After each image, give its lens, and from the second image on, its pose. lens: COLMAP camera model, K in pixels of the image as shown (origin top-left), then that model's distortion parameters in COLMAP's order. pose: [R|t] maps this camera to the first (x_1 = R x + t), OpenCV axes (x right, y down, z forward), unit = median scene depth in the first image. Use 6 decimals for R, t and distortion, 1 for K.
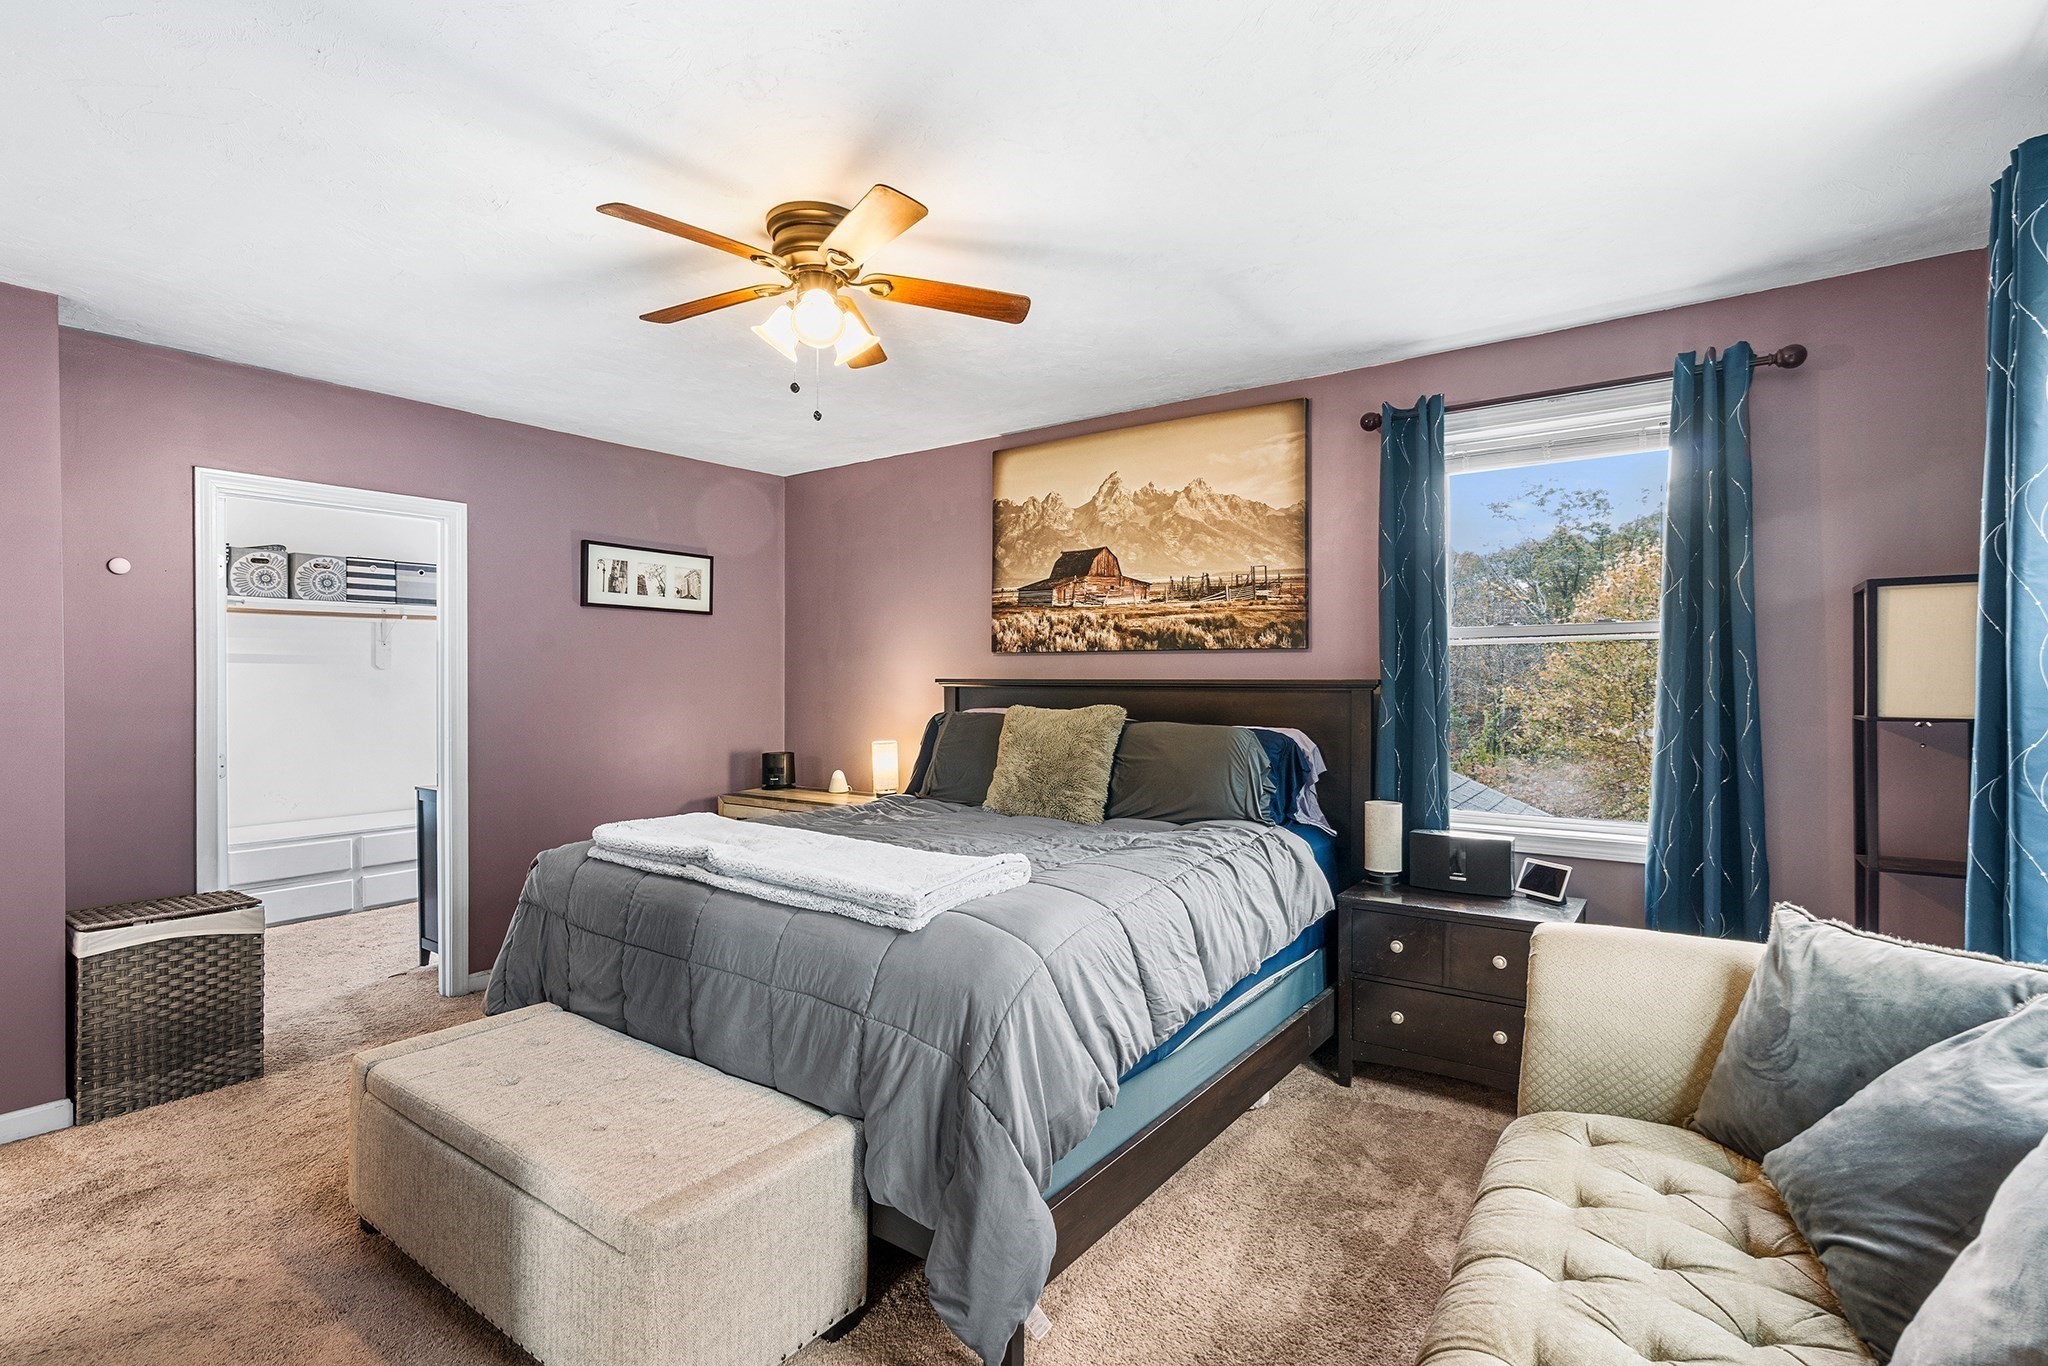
lens RADIAL K [[941.7, 0, 1020.3], [0, 941.7, 685.3], [0, 0, 1]] dist [-0.013239, 0.005195]
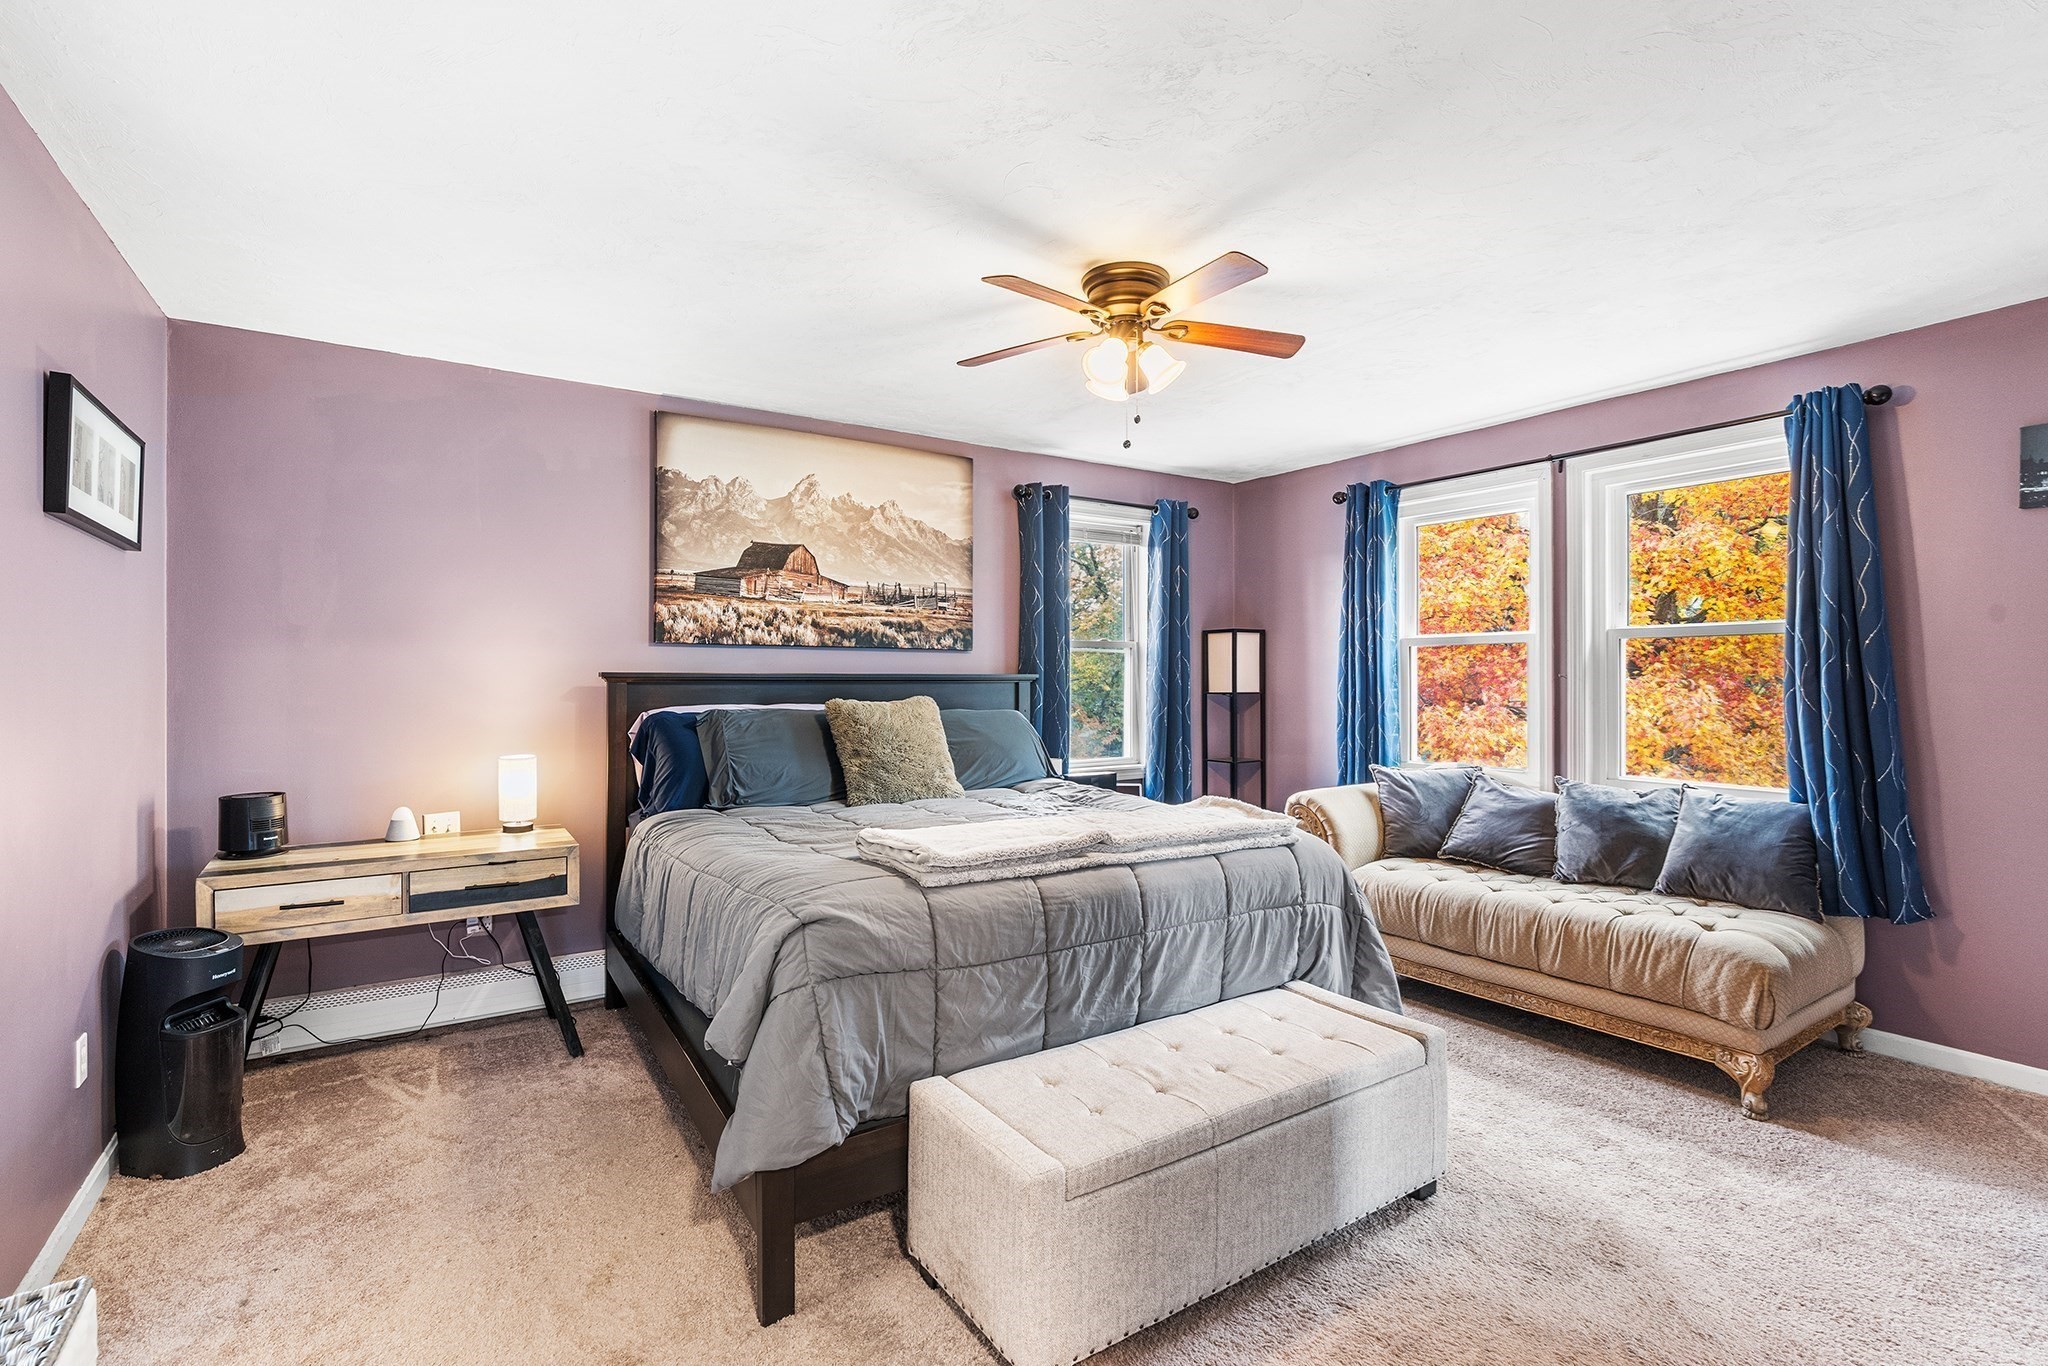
lens RADIAL K [[941.7, 0, 1020.5], [0, 941.7, 676.8], [0, 0, 1]] dist [-0.013239, 0.005195]
pose [[0.359279, 0.002411, 0.933227, -0.806244], [0.006189, 0.999969, -0.004966, 0.003658], [-0.933210, 0.007560, 0.359253, 0.426077]]
